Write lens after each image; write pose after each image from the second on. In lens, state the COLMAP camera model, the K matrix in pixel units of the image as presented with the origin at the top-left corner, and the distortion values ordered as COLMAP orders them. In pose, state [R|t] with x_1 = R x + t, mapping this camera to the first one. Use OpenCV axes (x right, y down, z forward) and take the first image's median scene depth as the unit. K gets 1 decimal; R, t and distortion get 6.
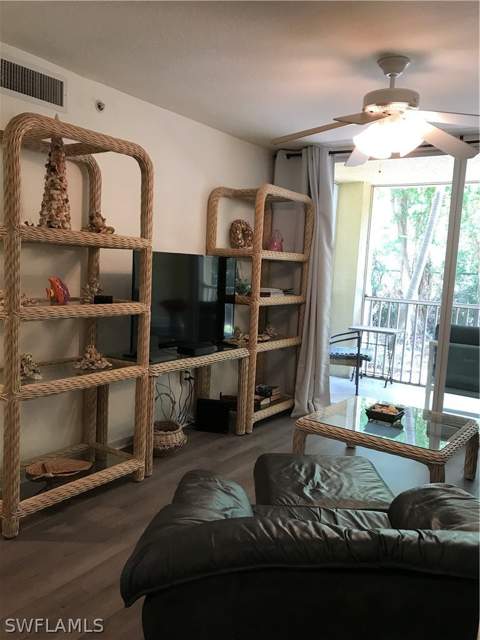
lens RADIAL K [[520.9, 0, 240.0], [0, 520.9, 320.0], [0, 0, 1]] dist [0.010473, -0.004775]
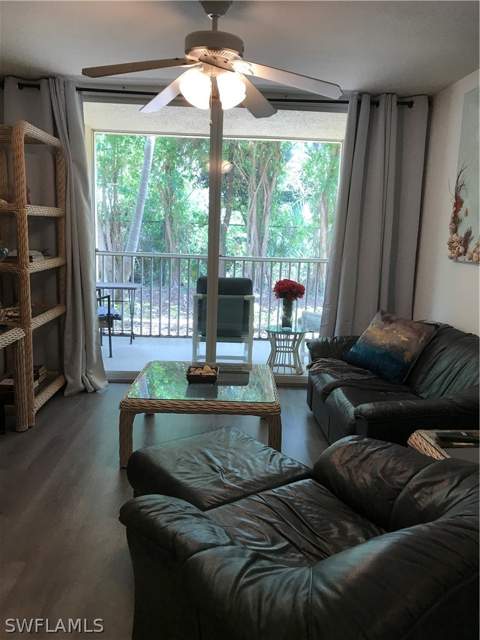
lens RADIAL K [[520.9, 0, 240.0], [0, 520.9, 320.0], [0, 0, 1]] dist [0.010473, -0.004775]
pose [[0.801711, -0.129095, 0.583604, -0.178885], [0.068430, 0.989801, 0.124942, -0.033823], [-0.593781, -0.060231, 0.802369, 0.132291]]
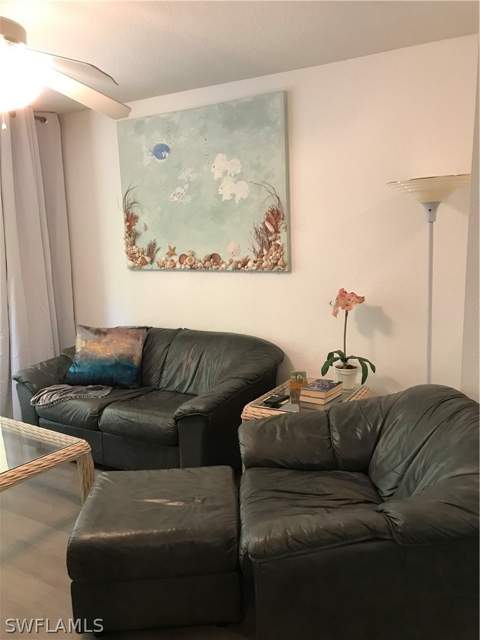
lens RADIAL K [[520.9, 0, 240.0], [0, 520.9, 320.0], [0, 0, 1]] dist [0.010473, -0.004775]
pose [[-0.094228, -0.189683, 0.977313, -0.360433], [0.111199, 0.973533, 0.199671, -0.080226], [-0.989321, 0.127491, -0.070642, 0.515183]]
